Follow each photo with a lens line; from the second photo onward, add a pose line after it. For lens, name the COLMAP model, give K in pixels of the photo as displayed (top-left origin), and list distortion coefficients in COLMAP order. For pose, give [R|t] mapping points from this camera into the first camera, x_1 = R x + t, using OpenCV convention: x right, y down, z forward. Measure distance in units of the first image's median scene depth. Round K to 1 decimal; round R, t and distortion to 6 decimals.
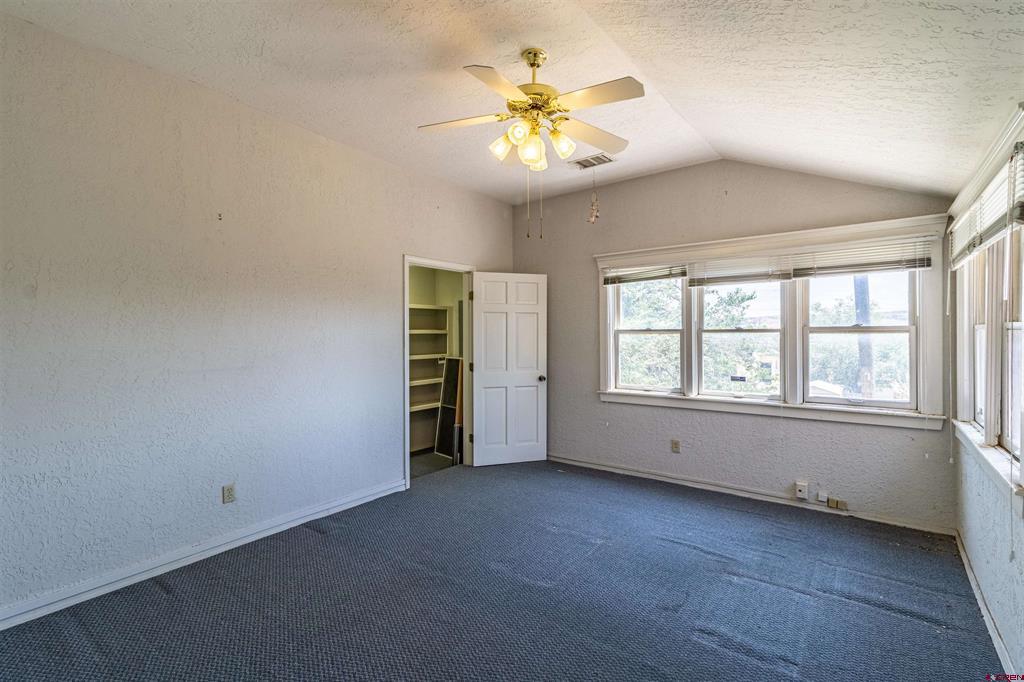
lens RADIAL K [[473.8, 0, 516.8], [0, 473.8, 338.2], [0, 0, 1]] dist [-0.001158, 0.000694]
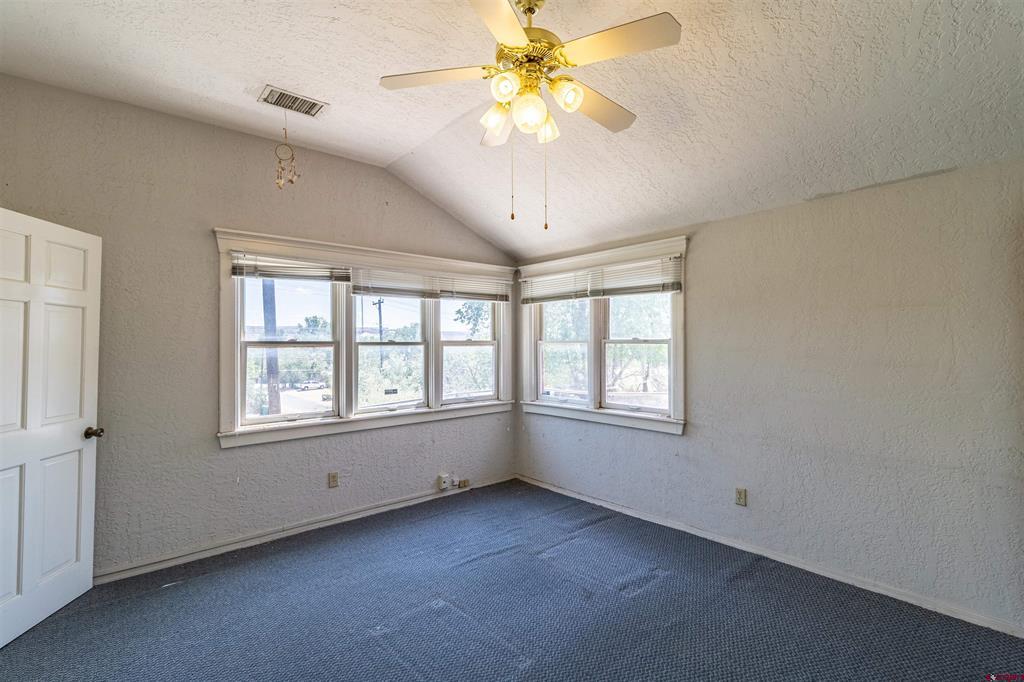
lens RADIAL K [[473.8, 0, 516.0], [0, 473.8, 337.6], [0, 0, 1]] dist [-0.001158, 0.000694]
pose [[0.193053, 0.018071, 0.981022, -0.494956], [0.013685, 0.999684, -0.021107, -0.003995], [-0.981093, 0.017500, 0.192745, 0.582952]]
